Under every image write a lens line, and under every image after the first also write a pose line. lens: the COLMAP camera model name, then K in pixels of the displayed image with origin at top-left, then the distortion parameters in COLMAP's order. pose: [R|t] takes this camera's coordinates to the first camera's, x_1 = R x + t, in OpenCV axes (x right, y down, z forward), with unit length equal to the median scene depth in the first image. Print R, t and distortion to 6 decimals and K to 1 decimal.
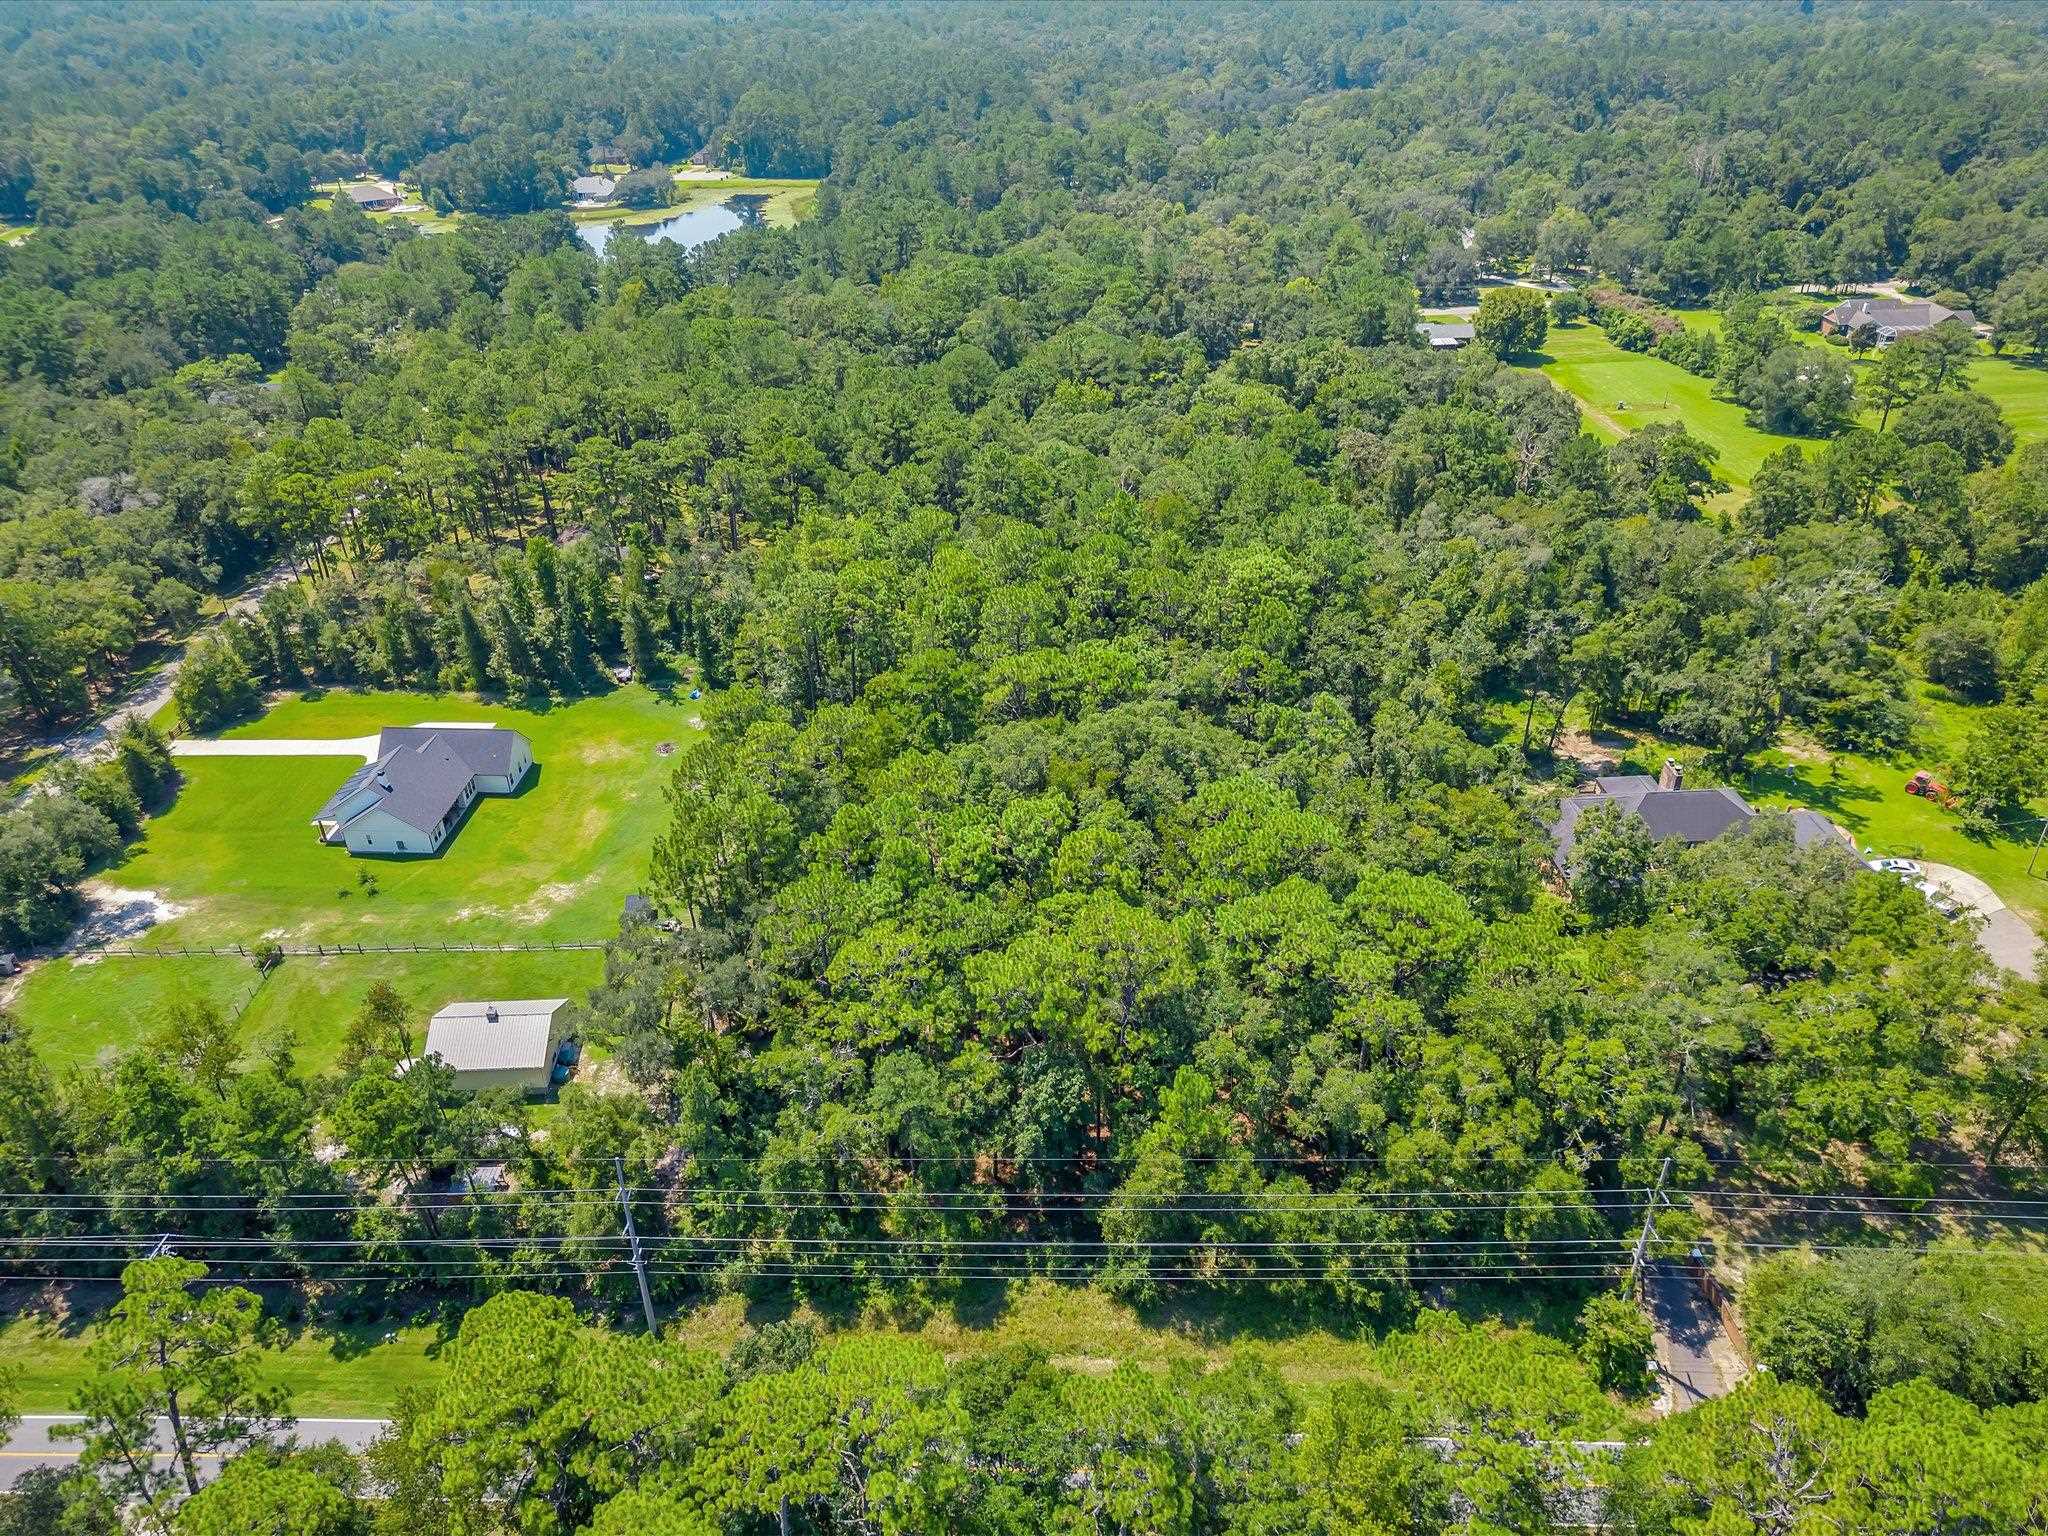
lens RADIAL K [[1478.0, 0, 1024.0], [0, 1478.0, 768.0], [0, 0, 1]] dist [0.031459, 0.001528]
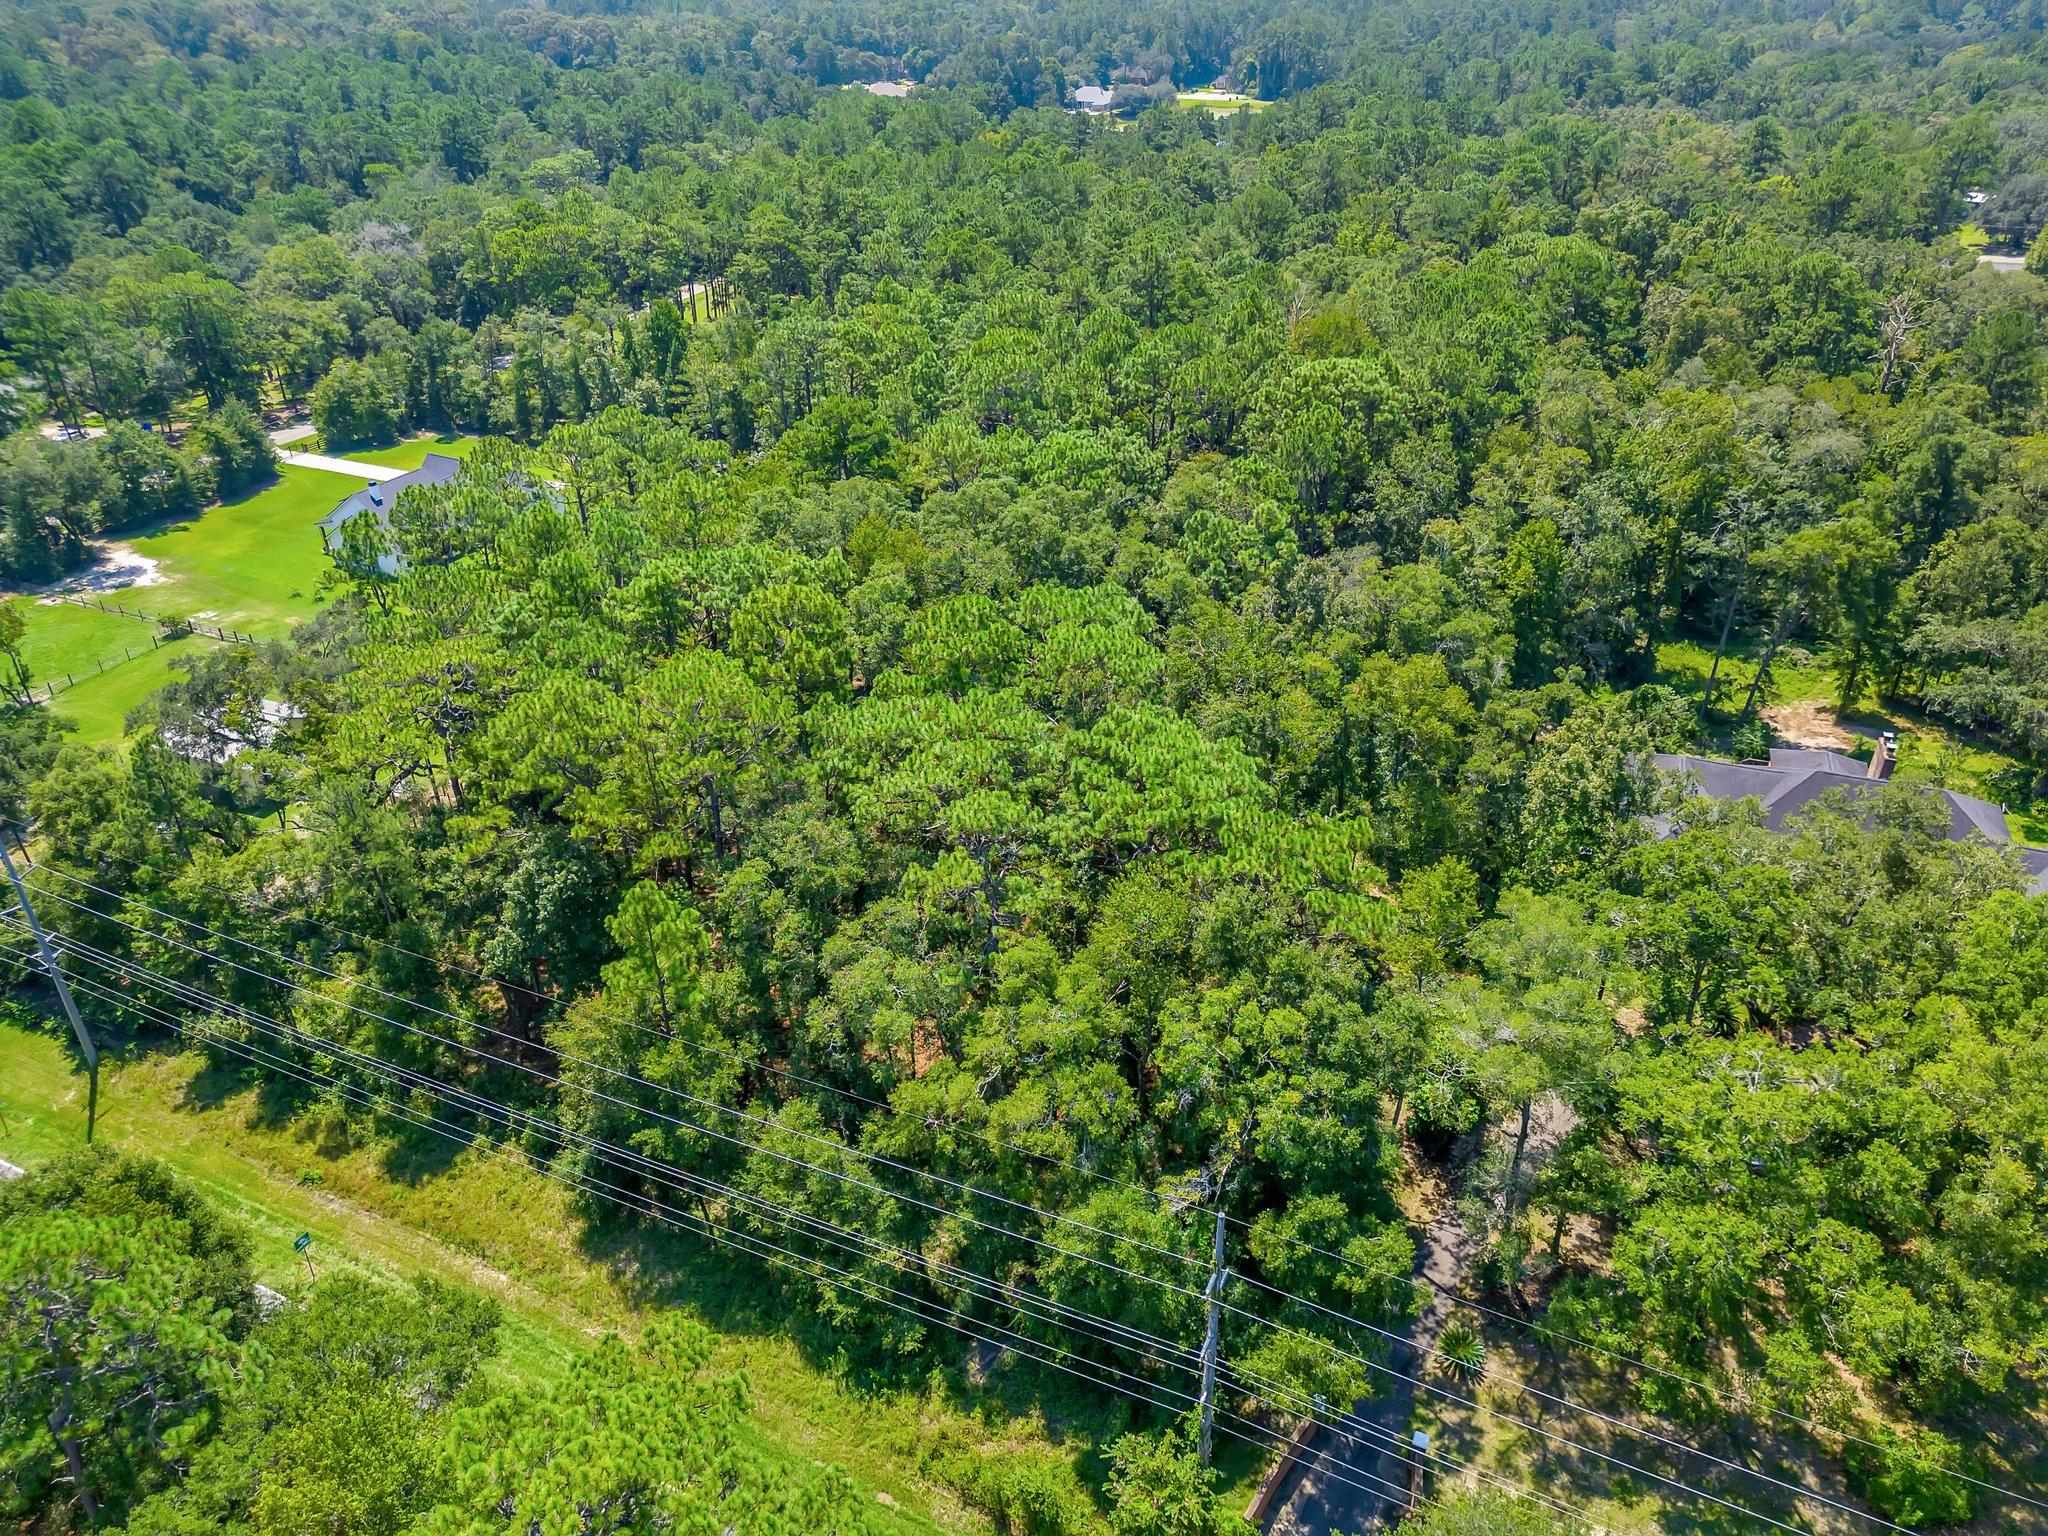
lens RADIAL K [[1478.0, 0, 1024.0], [0, 1478.0, 768.0], [0, 0, 1]] dist [0.031459, 0.001528]
pose [[0.915918, 0.211910, -0.340865, 0.325231], [-0.214313, 0.976271, 0.031064, 0.067349], [0.339359, 0.044600, 0.939599, 0.297184]]
